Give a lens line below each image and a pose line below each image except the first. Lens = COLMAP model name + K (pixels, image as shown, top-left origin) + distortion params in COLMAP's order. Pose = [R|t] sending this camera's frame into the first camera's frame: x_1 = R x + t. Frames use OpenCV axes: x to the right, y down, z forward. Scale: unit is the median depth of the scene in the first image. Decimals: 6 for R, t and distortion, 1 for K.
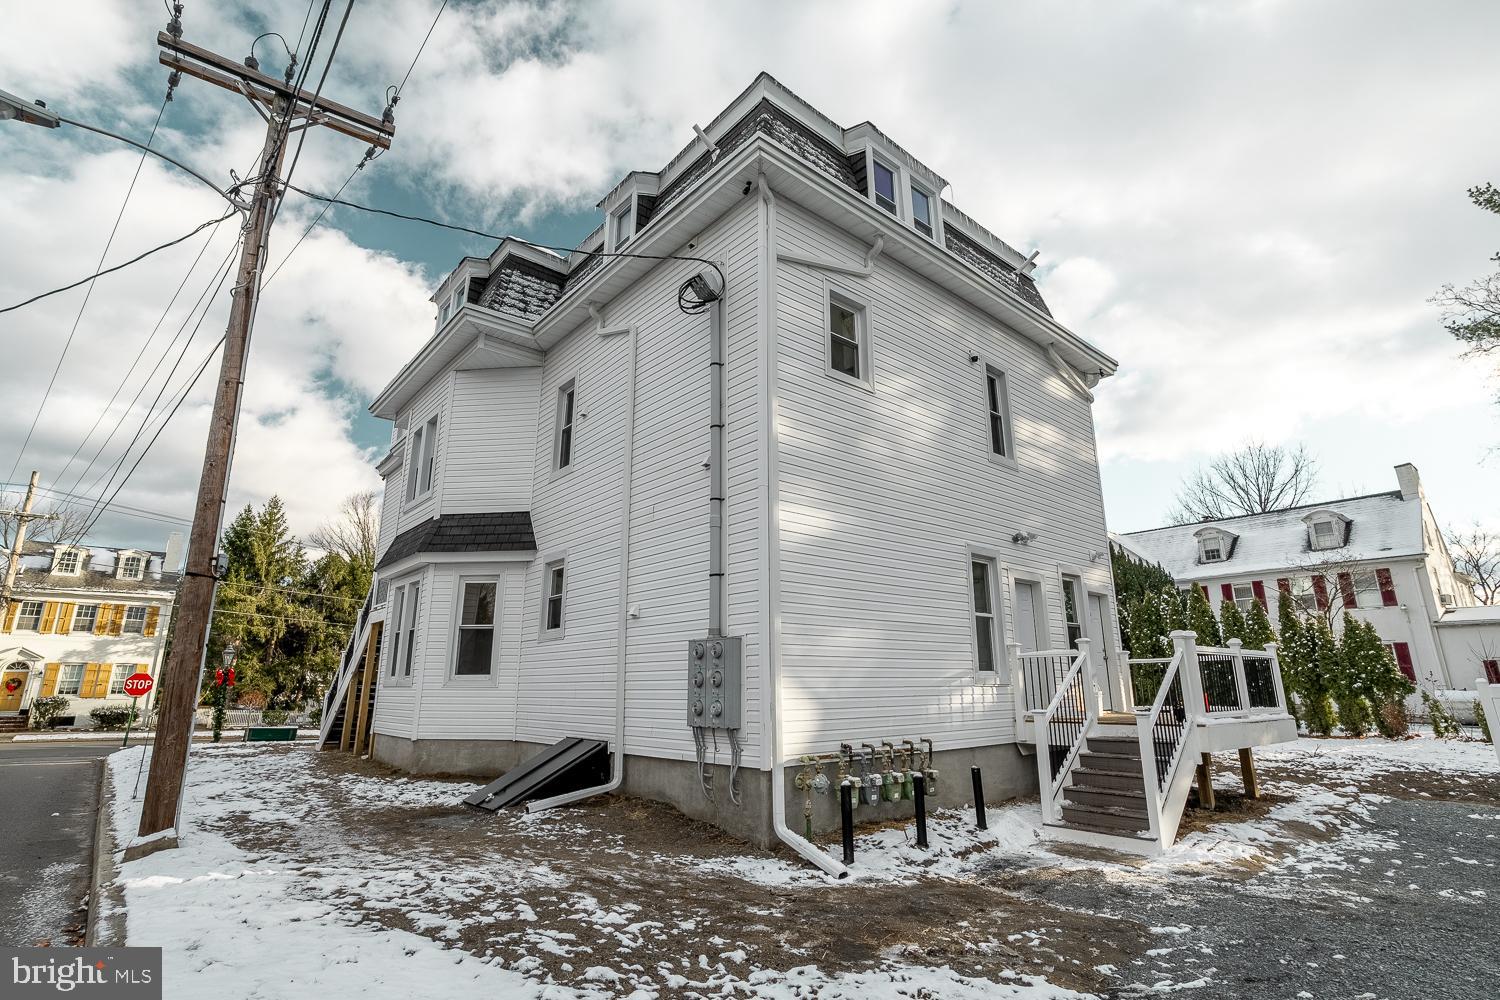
lens RADIAL K [[732.9, 0, 750.0], [0, 732.9, 500.0], [0, 0, 1]] dist [-0.028666, 0.020105]
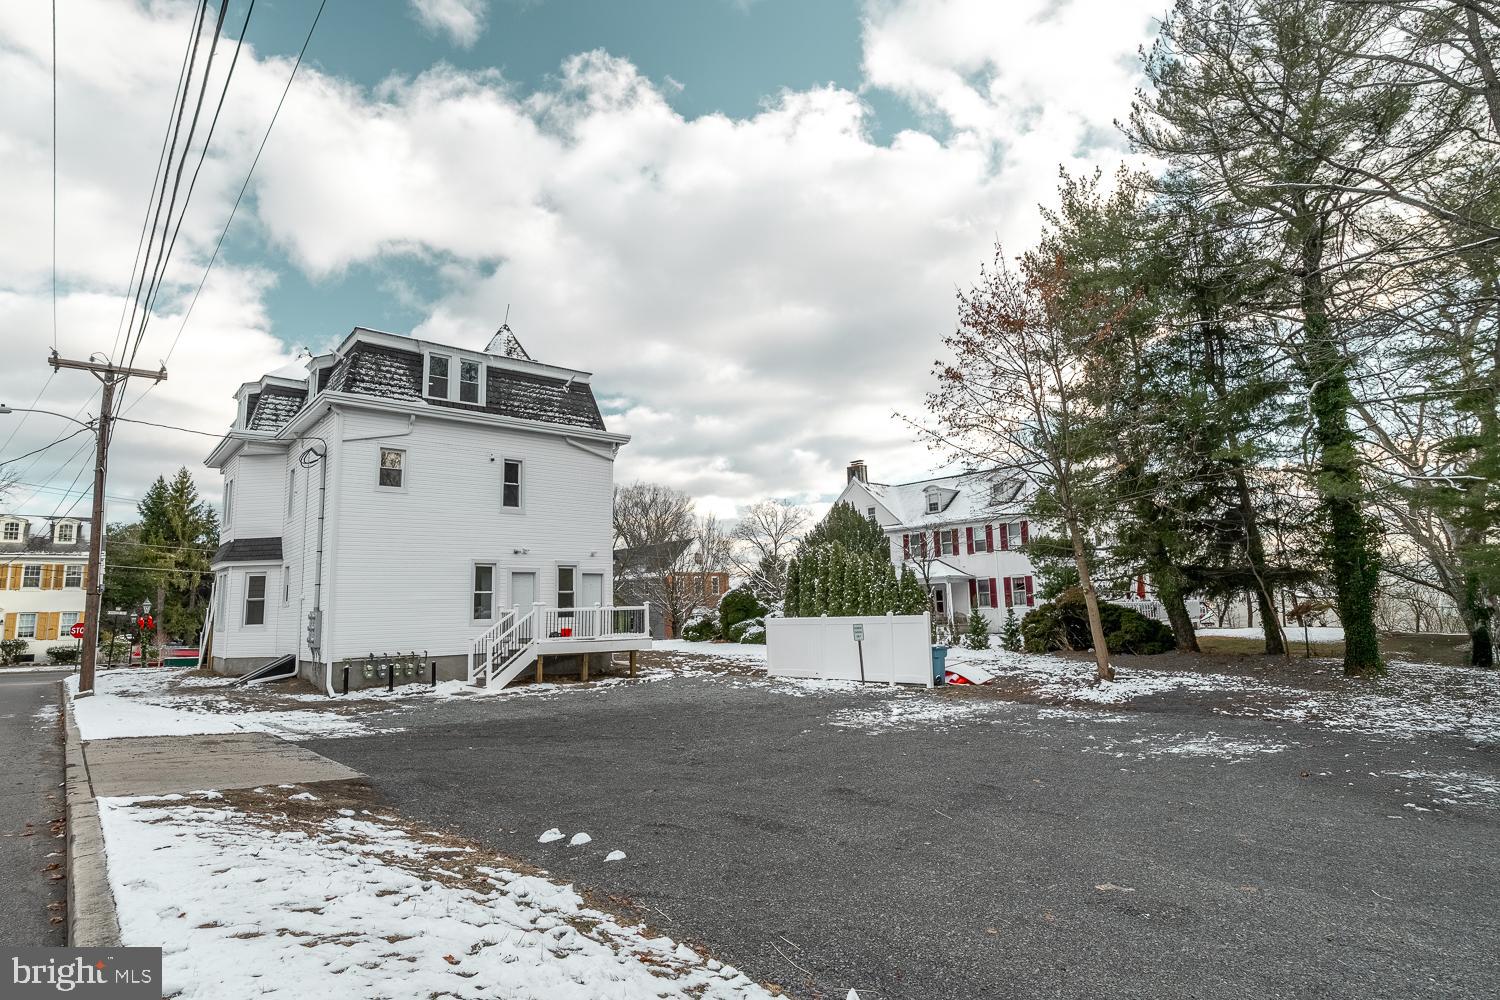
lens RADIAL K [[808.7, 0, 750.0], [0, 808.7, 500.0], [0, 0, 1]] dist [0.021237, 0.000744]
pose [[0.999703, -0.022402, -0.009581, 0.370430], [0.023378, 0.992714, 0.118205, -0.120071], [0.006863, -0.118394, 0.992943, -0.421606]]
